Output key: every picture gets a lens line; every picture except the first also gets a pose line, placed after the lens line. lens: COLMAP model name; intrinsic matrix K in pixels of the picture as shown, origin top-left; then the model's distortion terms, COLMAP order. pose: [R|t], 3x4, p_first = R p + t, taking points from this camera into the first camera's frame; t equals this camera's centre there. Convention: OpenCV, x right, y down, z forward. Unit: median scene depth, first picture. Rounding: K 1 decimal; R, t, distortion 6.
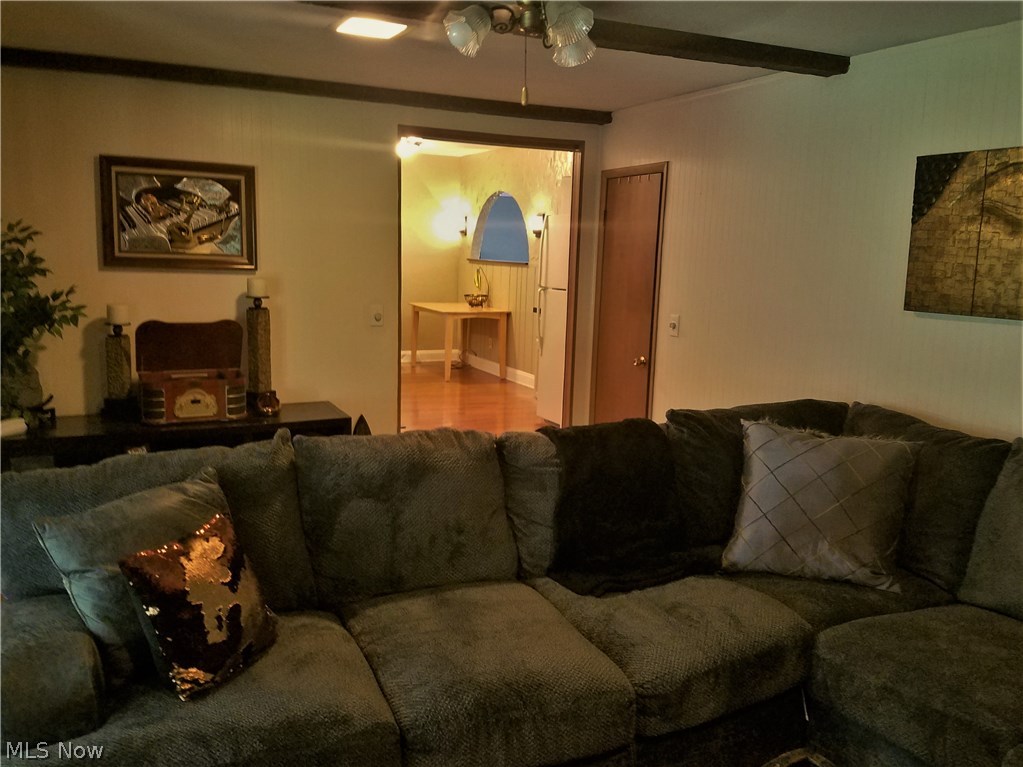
lens RADIAL K [[879.3, 0, 505.8], [0, 879.3, 387.8], [0, 0, 1]] dist [0.123735, -0.052693]
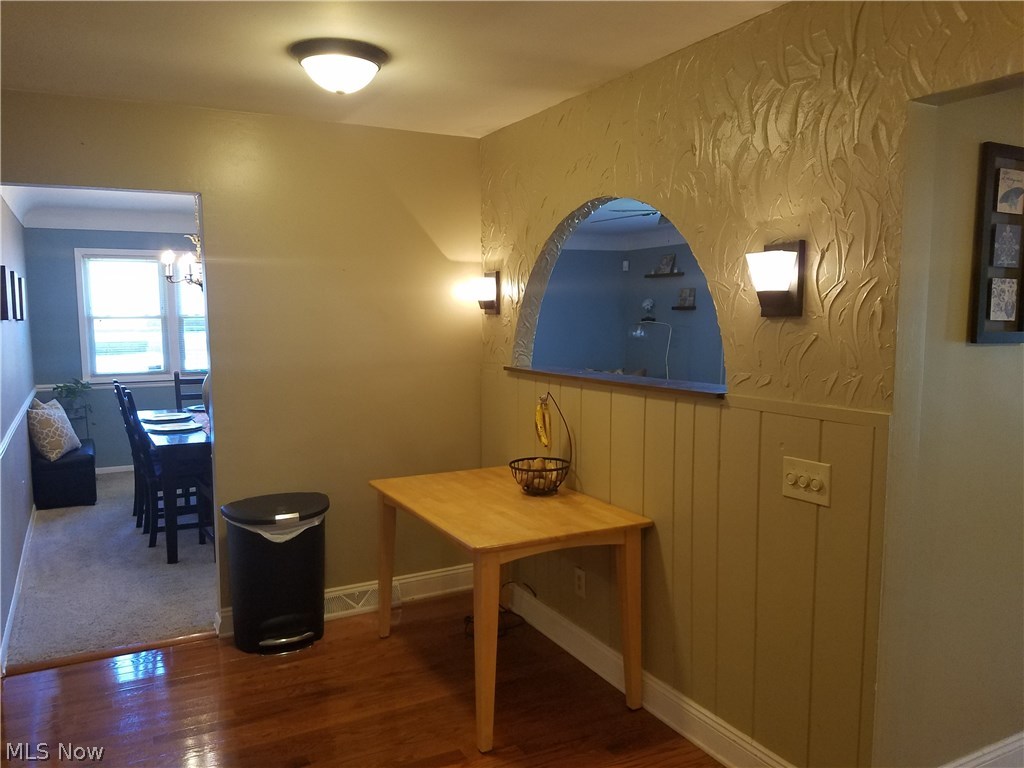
lens RADIAL K [[808.0, 0, 524.6], [0, 808.0, 393.3], [0, 0, 1]] dist [0.136309, -0.142728]
pose [[0.997334, -0.044453, 0.057868, -0.177087], [0.047683, 0.997309, -0.055686, -0.341834], [-0.055237, 0.058296, 0.996770, 1.859577]]
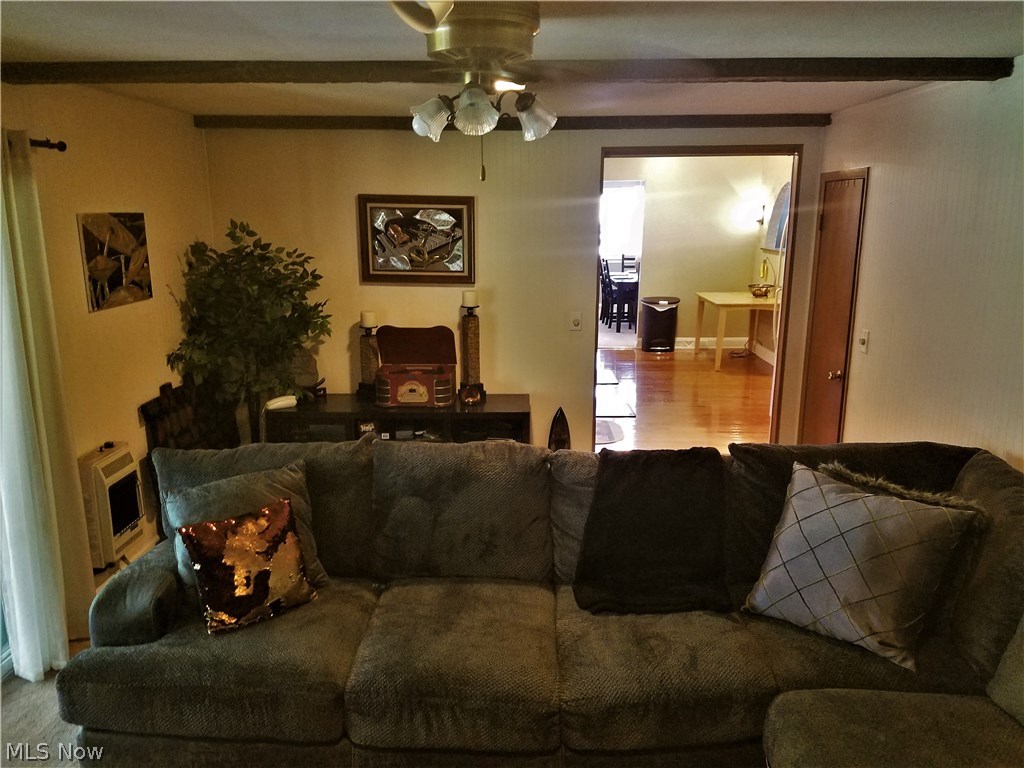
lens RADIAL K [[808.0, 0, 490.0], [0, 808.0, 387.4], [0, 0, 1]] dist [0.136309, -0.142728]
pose [[0.889422, 0.066848, -0.452173, 0.360930], [-0.046673, 0.997359, 0.055641, -0.077970], [0.454698, -0.028384, 0.890193, 0.042399]]
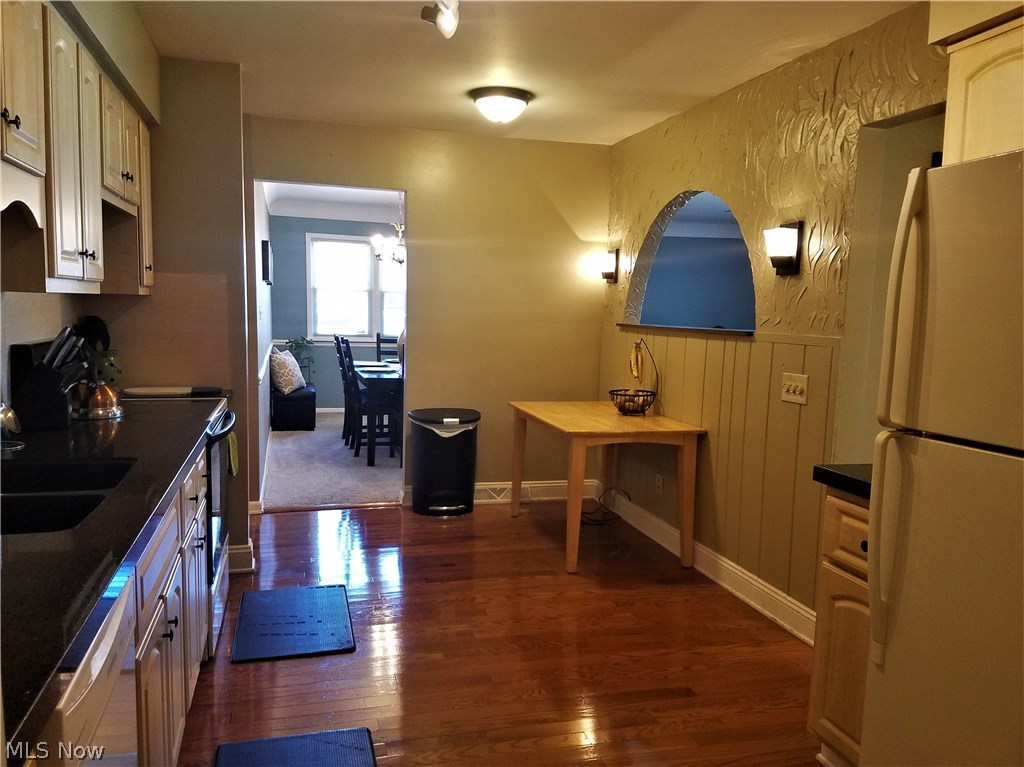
lens RADIAL K [[808.0, 0, 520.7], [0, 808.0, 392.4], [0, 0, 1]] dist [0.136309, -0.142728]
pose [[0.987993, 0.015534, -0.153713, -0.075719], [-0.024476, 0.998105, -0.056456, -0.221743], [0.152544, 0.059540, 0.986501, 1.494244]]
